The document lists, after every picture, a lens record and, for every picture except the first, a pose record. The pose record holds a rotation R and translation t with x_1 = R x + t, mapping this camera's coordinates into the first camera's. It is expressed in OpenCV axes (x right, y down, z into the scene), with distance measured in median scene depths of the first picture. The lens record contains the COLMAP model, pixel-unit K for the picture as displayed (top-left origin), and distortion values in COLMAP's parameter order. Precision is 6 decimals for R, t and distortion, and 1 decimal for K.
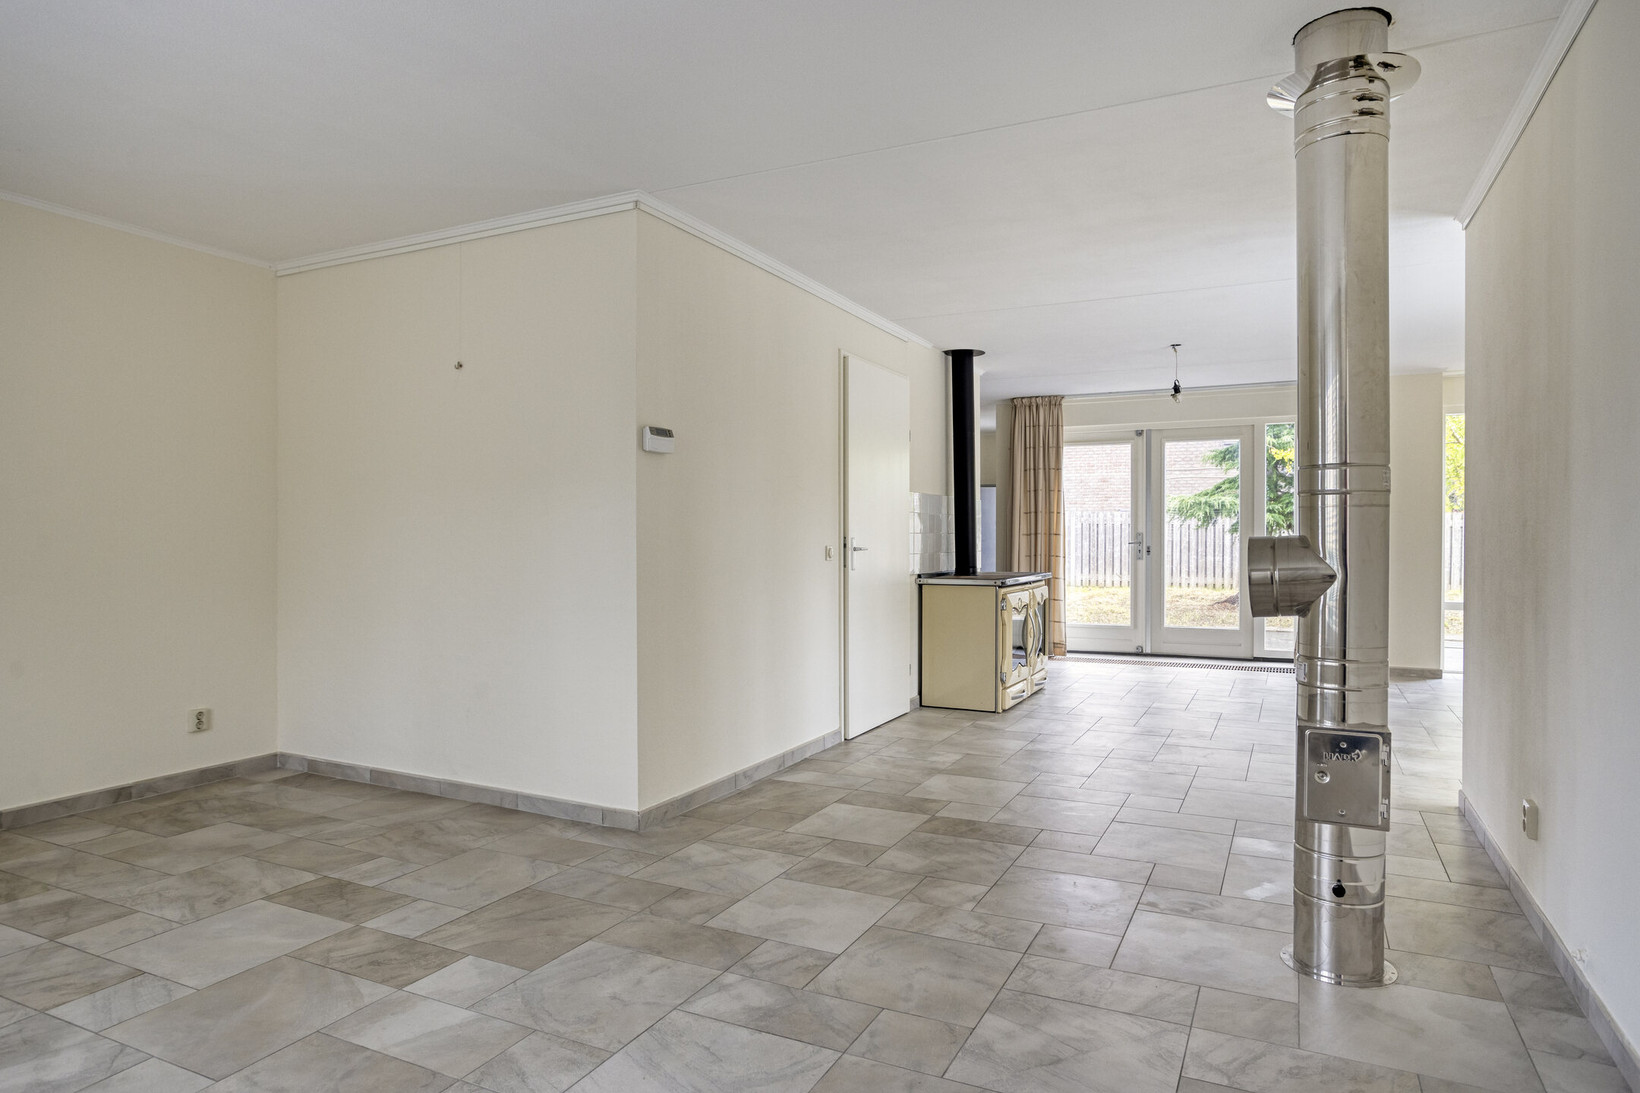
lens RADIAL K [[948.8, 0, 778.2], [0, 948.8, 525.2], [0, 0, 1]] dist [-0.028828, 0.018281]
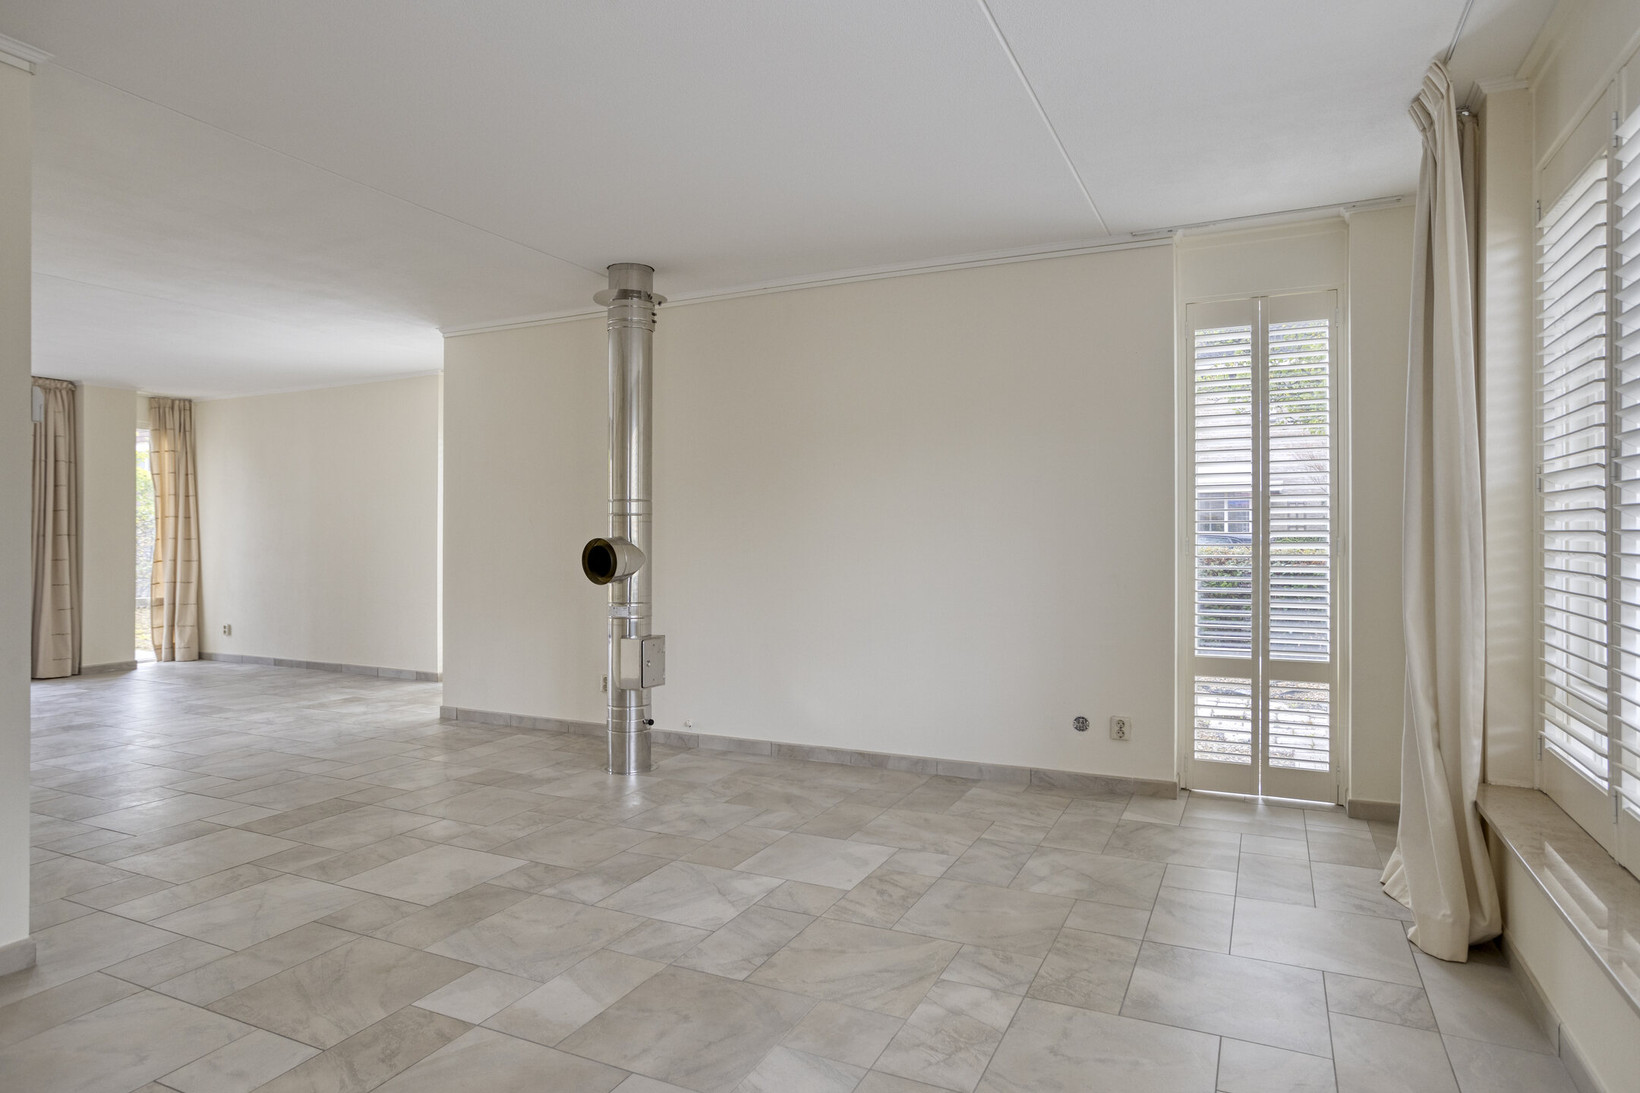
lens RADIAL K [[948.8, 0, 847.9], [0, 948.8, 546.3], [0, 0, 1]] dist [-0.028828, 0.018281]
pose [[-0.042153, -0.009866, 0.999062, -0.486175], [-0.008563, 0.999918, 0.009514, 0.002410], [-0.999074, -0.008154, -0.042234, 0.244488]]
